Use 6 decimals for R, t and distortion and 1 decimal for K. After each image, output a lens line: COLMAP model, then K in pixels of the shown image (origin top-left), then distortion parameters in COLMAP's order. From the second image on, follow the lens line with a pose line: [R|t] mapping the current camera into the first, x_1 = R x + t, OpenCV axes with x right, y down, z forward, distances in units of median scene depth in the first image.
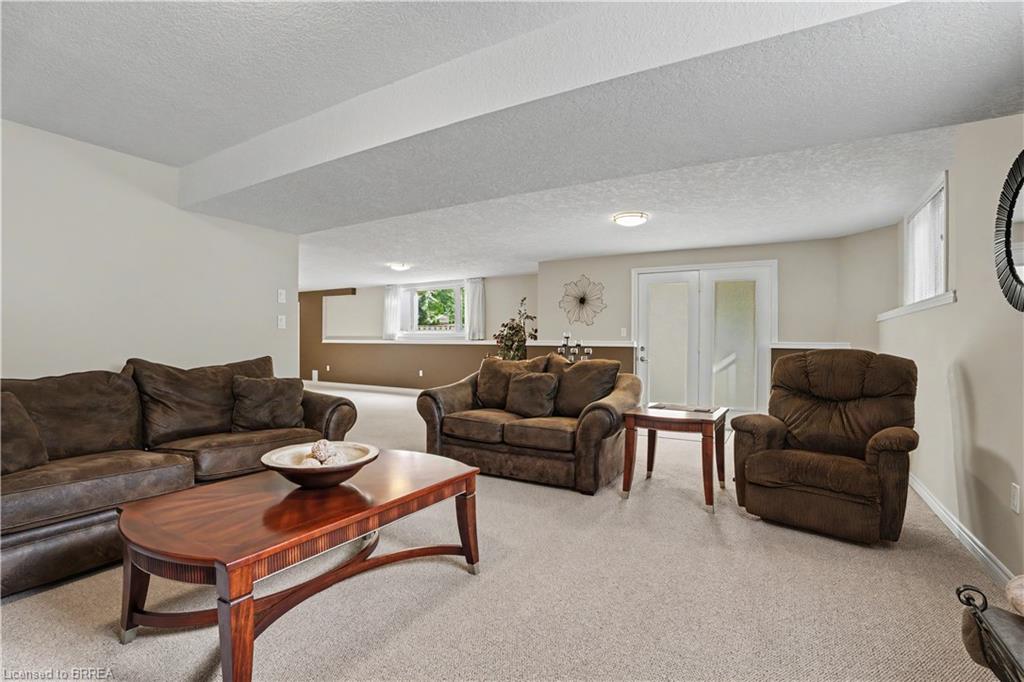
lens RADIAL K [[476.7, 0, 509.5], [0, 476.7, 340.7], [0, 0, 1]] dist [-0.015134, 0.007636]
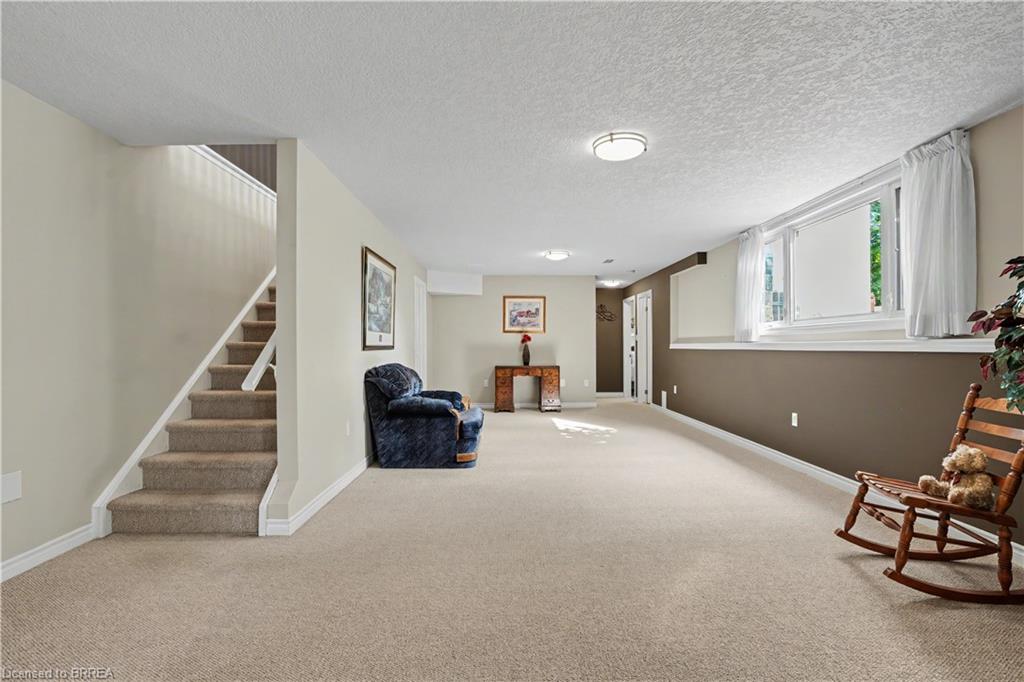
lens RADIAL K [[476.7, 0, 514.8], [0, 476.7, 342.2], [0, 0, 1]] dist [-0.015134, 0.007636]
pose [[0.513995, -0.012742, -0.857698, 0.046922], [0.001430, 0.999901, -0.013998, 0.005008], [0.857792, 0.005969, 0.513963, 0.549228]]
